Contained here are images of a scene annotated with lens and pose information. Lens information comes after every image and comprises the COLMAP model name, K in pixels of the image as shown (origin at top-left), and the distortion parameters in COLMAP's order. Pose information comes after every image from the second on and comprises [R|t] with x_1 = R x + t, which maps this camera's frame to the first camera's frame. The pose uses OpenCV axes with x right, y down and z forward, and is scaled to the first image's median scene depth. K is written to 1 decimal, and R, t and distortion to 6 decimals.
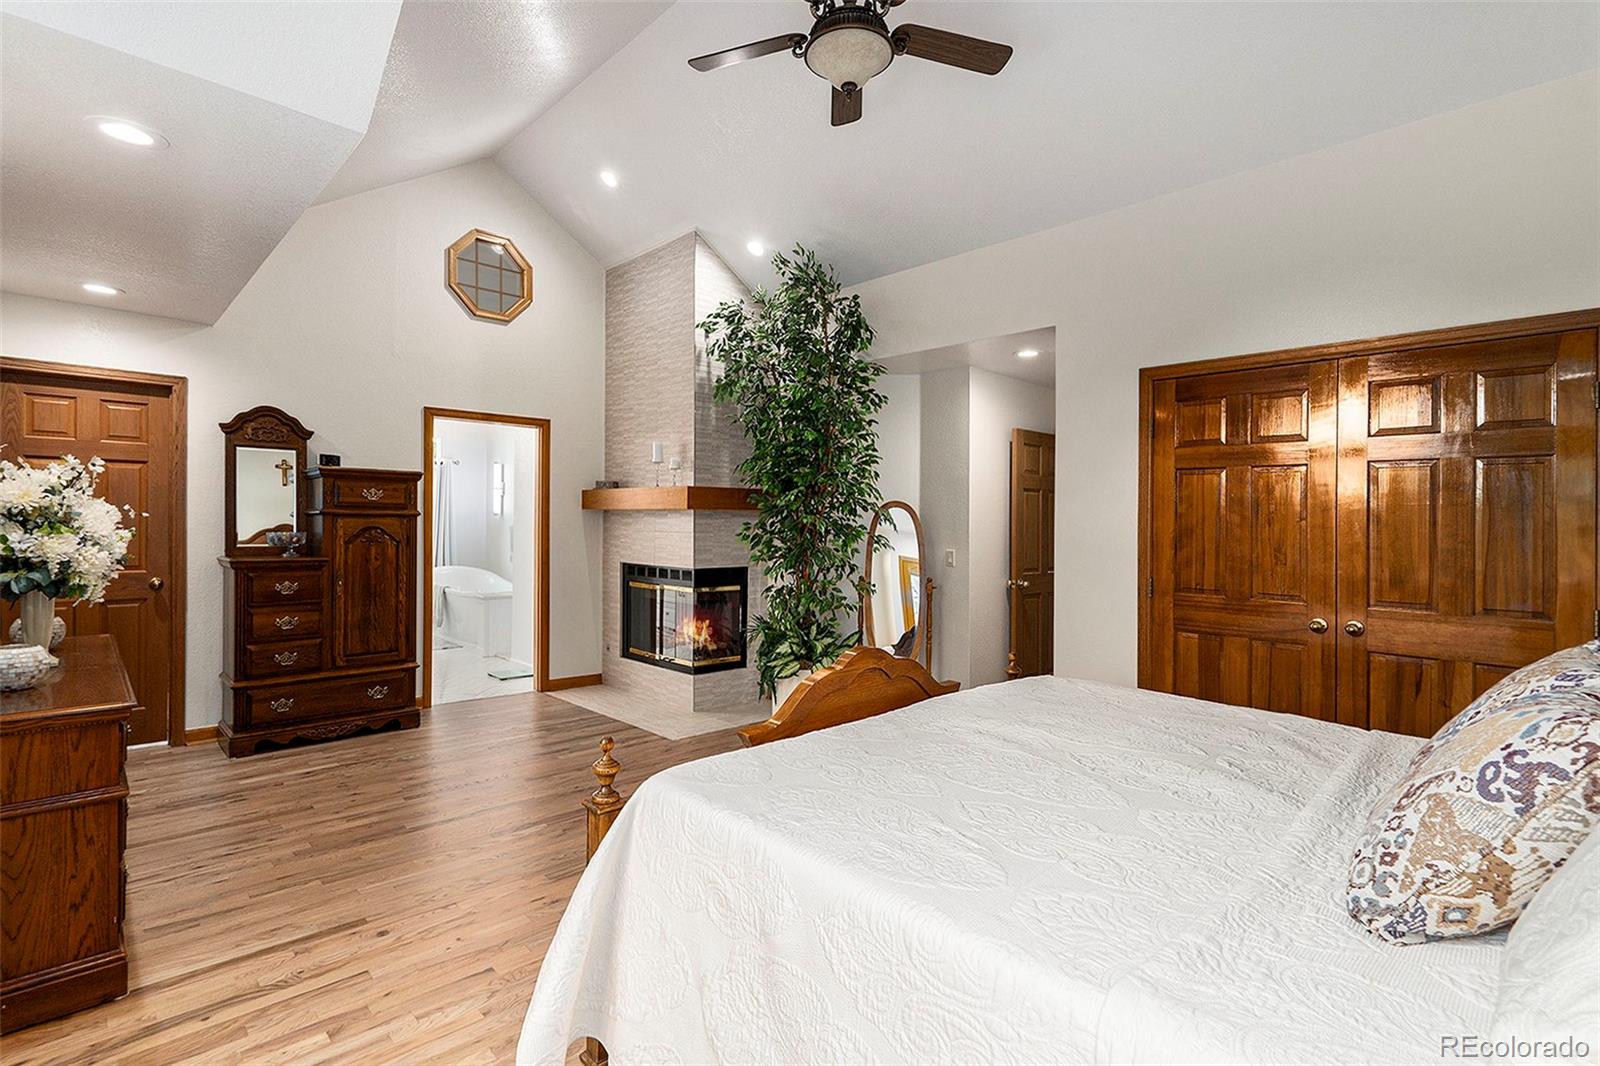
lens RADIAL K [[769.8, 0, 802.8], [0, 769.8, 526.0], [0, 0, 1]] dist [0.004555, -0.000168]
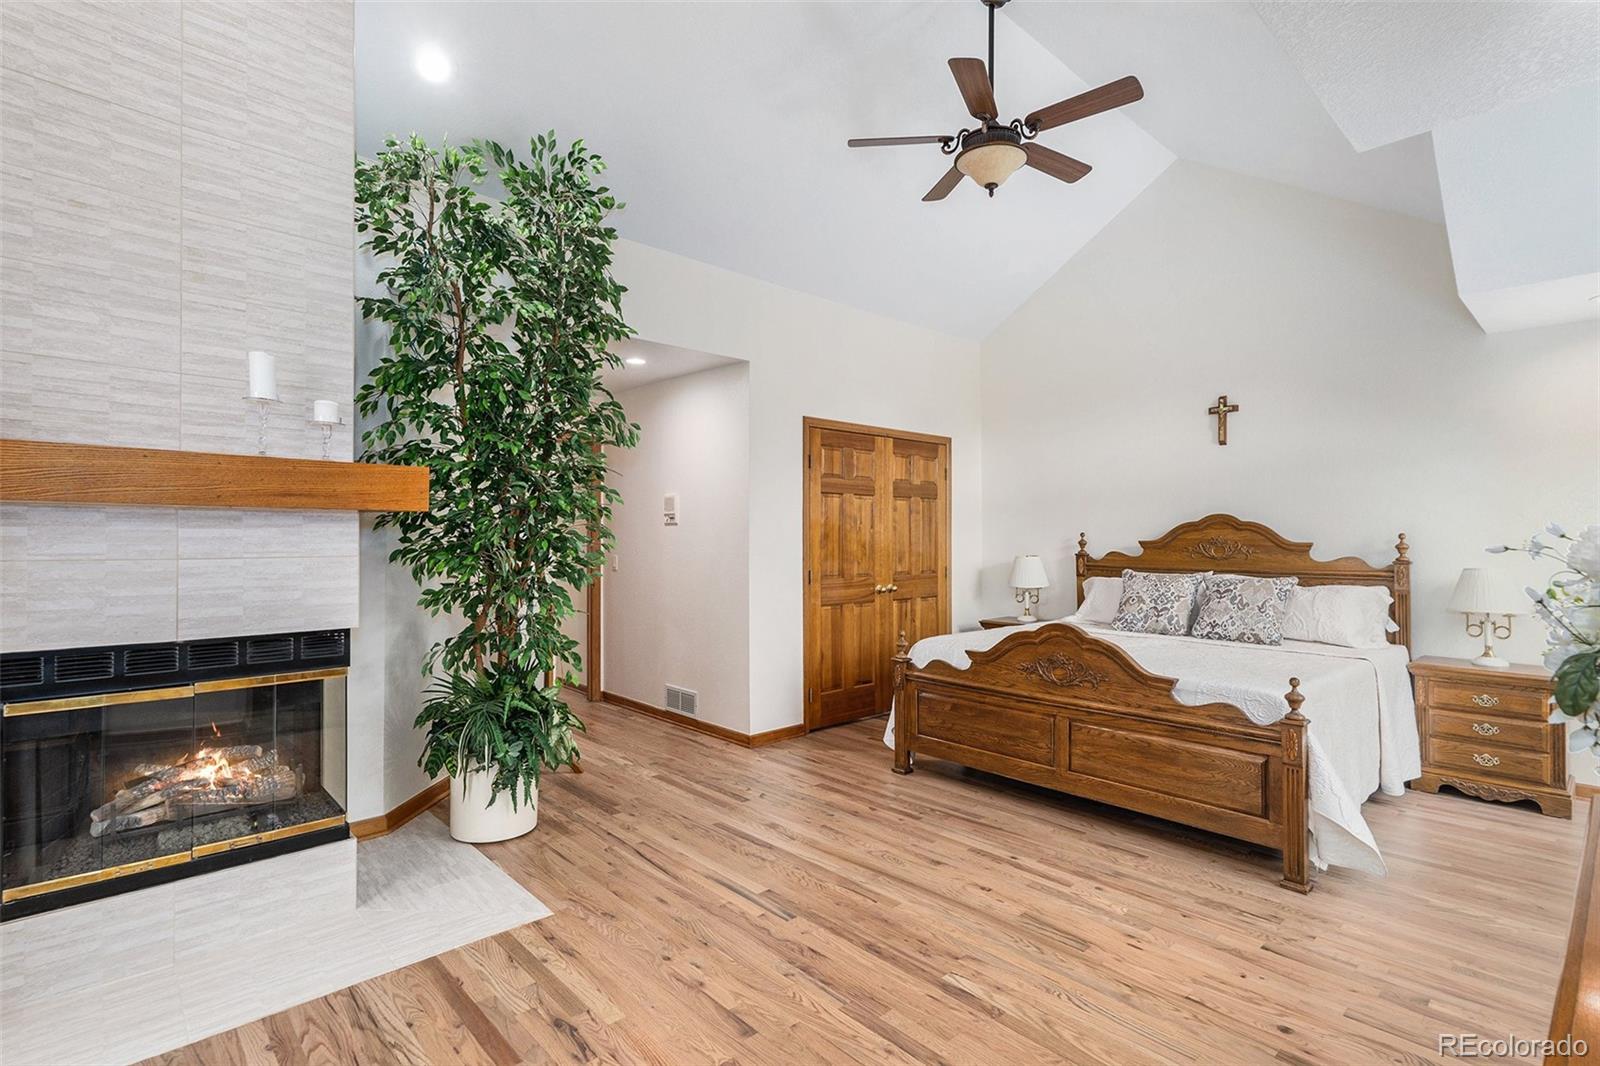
lens RADIAL K [[769.8, 0, 802.8], [0, 769.8, 526.0], [0, 0, 1]] dist [0.004555, -0.000168]
pose [[0.008161, -0.007204, 0.999941, -0.928529], [-0.009756, 0.999926, 0.007284, -0.022280], [-0.999919, -0.009815, 0.008091, 1.014881]]
